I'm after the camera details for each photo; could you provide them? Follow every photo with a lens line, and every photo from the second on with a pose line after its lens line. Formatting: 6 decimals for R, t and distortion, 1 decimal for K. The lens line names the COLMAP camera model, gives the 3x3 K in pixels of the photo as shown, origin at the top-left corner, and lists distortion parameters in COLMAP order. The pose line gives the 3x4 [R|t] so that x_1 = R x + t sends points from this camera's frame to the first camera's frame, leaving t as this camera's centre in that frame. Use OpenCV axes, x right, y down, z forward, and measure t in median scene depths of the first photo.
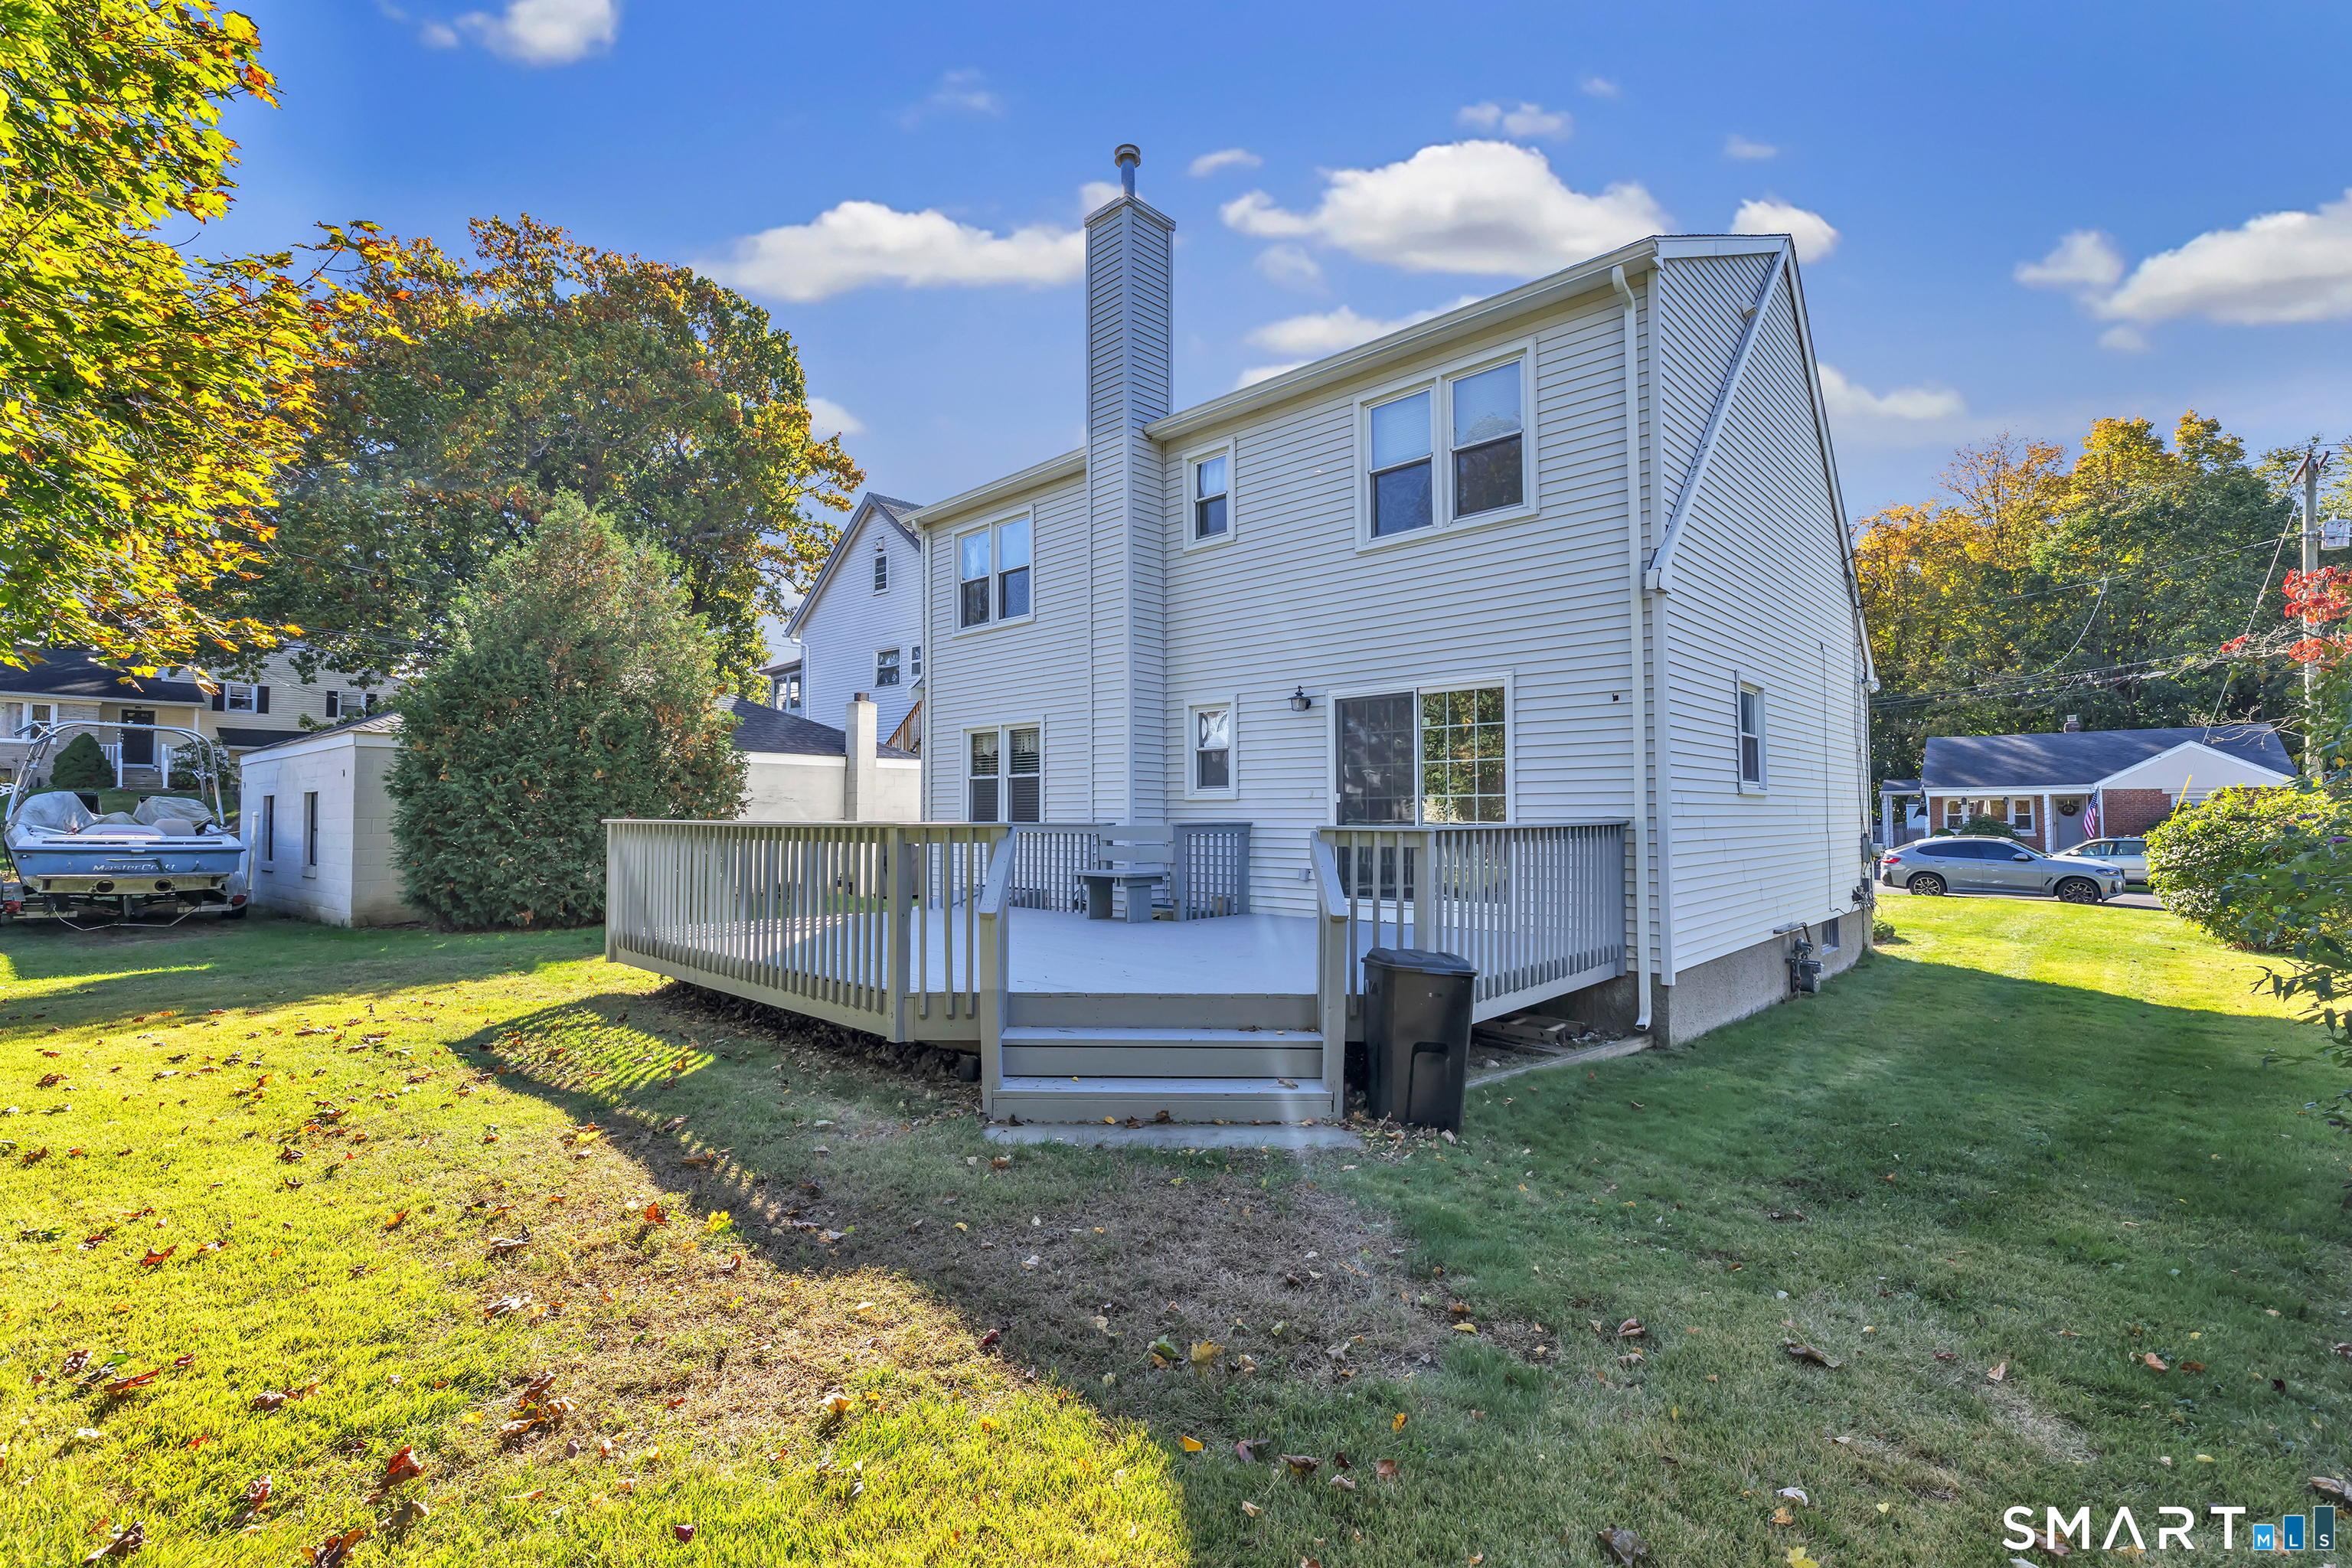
lens RADIAL K [[1023.9, 0, 1143.7], [0, 1023.9, 758.7], [0, 0, 1]] dist [0.001756, 0.000391]
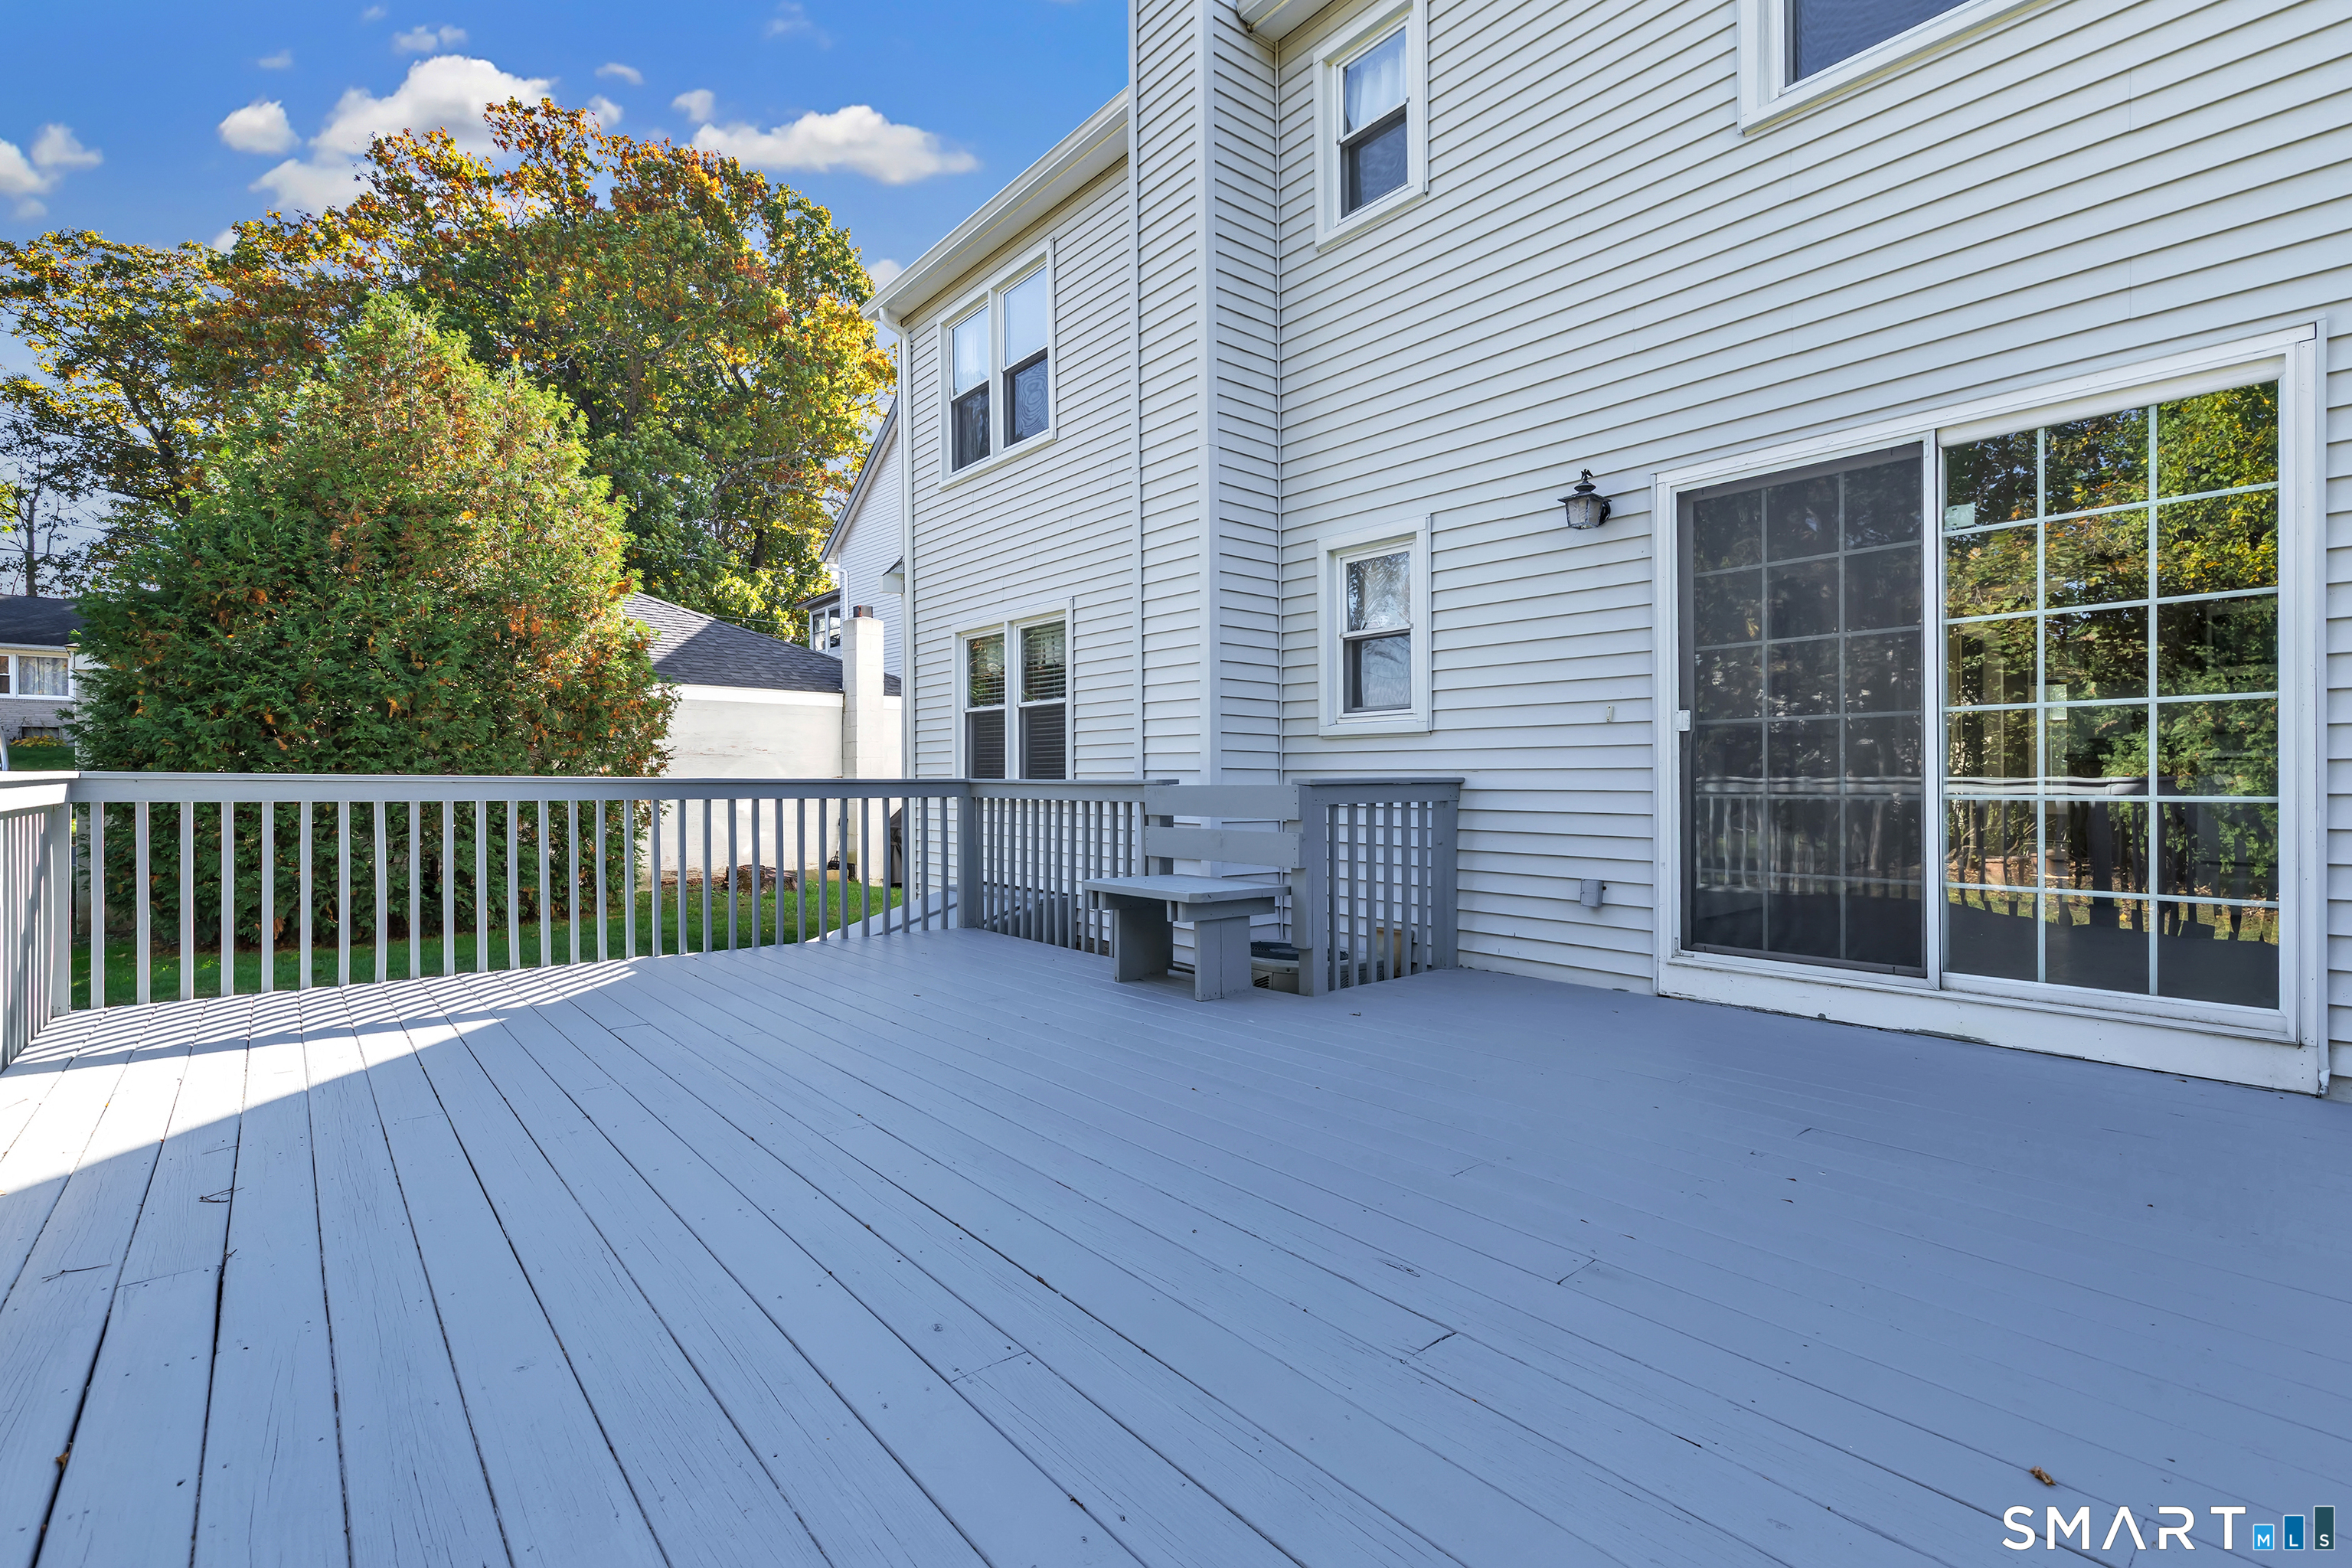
lens RADIAL K [[1023.9, 0, 1143.7], [0, 1023.9, 758.7], [0, 0, 1]] dist [0.001756, 0.000391]
pose [[0.993782, -0.003944, -0.111270, 0.008126], [0.008103, 0.999284, 0.036957, 0.027135], [0.111044, -0.037629, 0.993103, 0.404058]]
